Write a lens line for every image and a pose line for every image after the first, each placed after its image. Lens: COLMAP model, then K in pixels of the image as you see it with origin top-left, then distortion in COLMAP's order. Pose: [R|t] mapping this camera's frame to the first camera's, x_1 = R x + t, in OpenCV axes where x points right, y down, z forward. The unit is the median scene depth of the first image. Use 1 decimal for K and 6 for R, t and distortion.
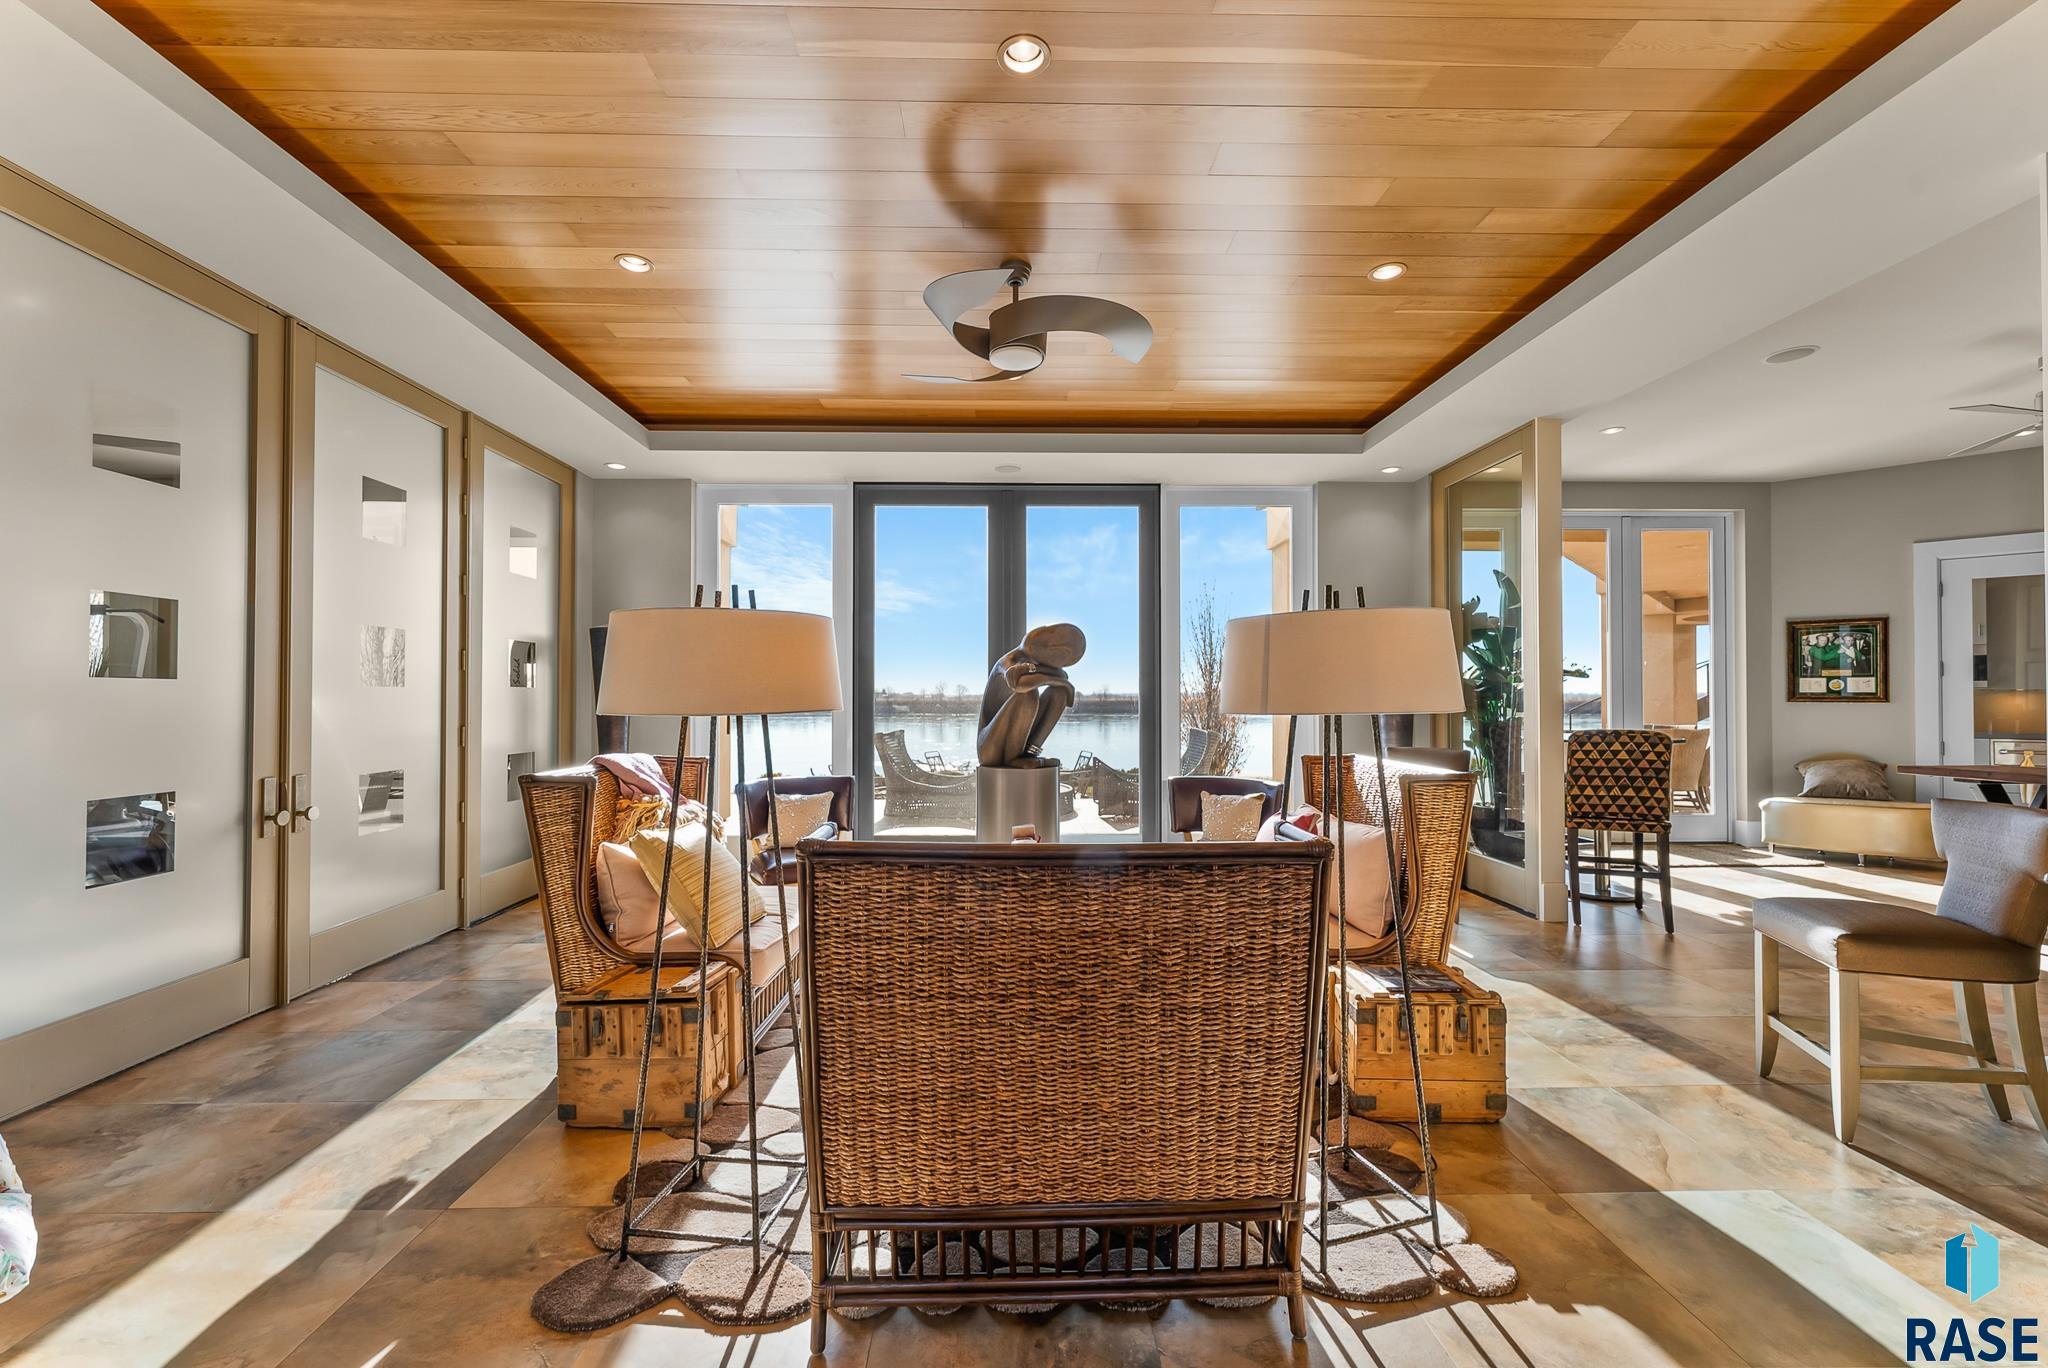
lens RADIAL K [[818.3, 0, 1015.9], [0, 818.3, 690.3], [0, 0, 1]] dist [-0.000126, 0.000037]
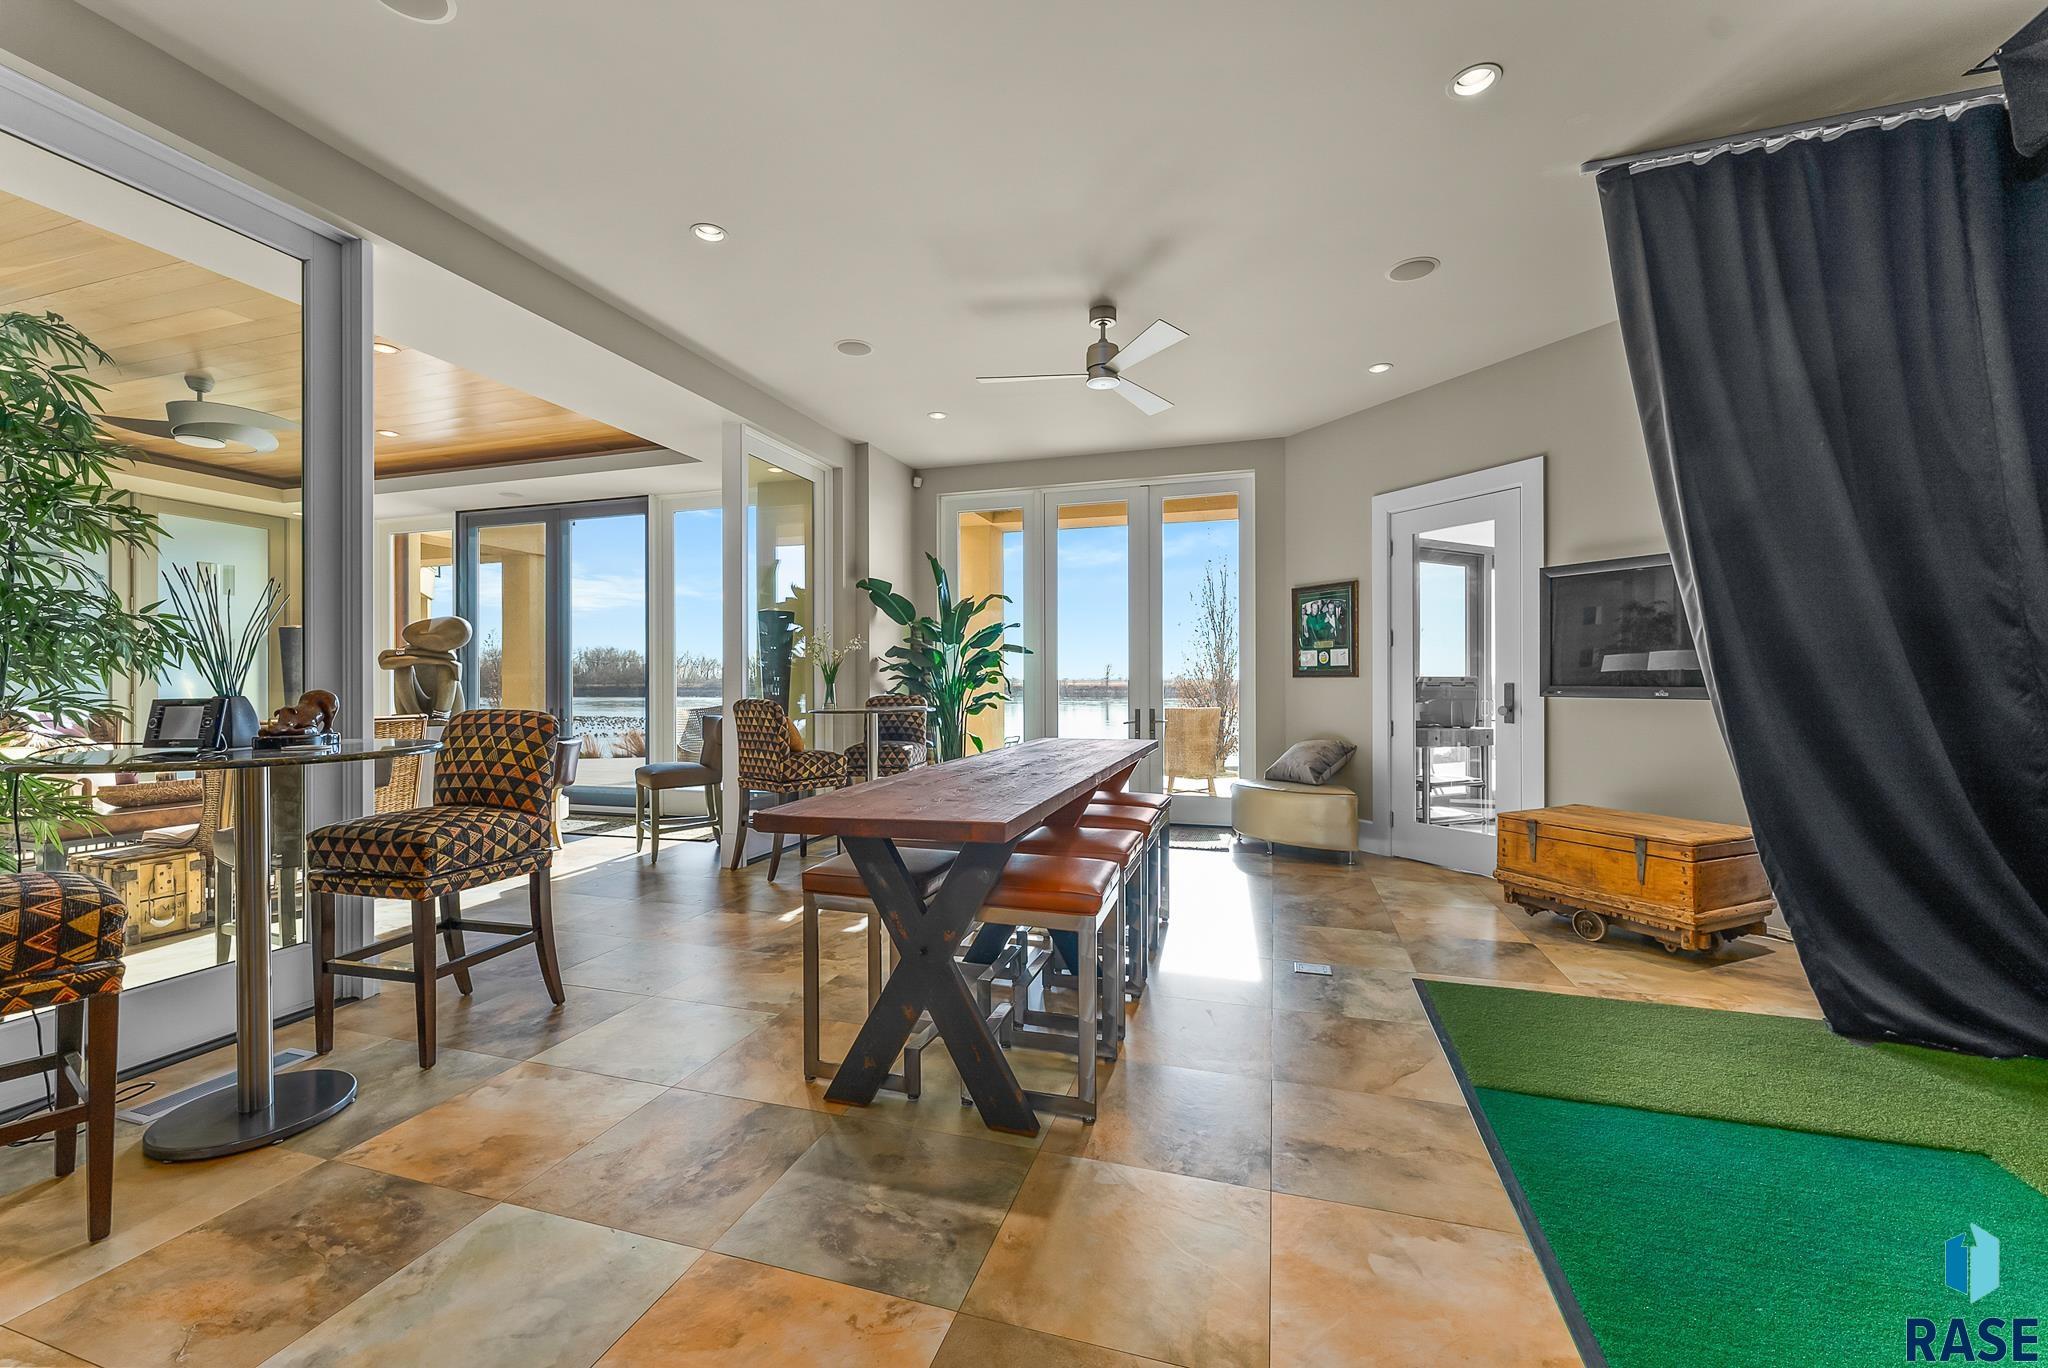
lens RADIAL K [[841.8, 0, 1024.0], [0, 841.8, 684.0], [0, 0, 1]] dist [0.000178, 0.000028]
pose [[0.945745, -0.002256, -0.324902, 0.998293], [0.004874, 0.999962, 0.007243, 0.014094], [0.324873, -0.008434, 0.945720, 0.018980]]
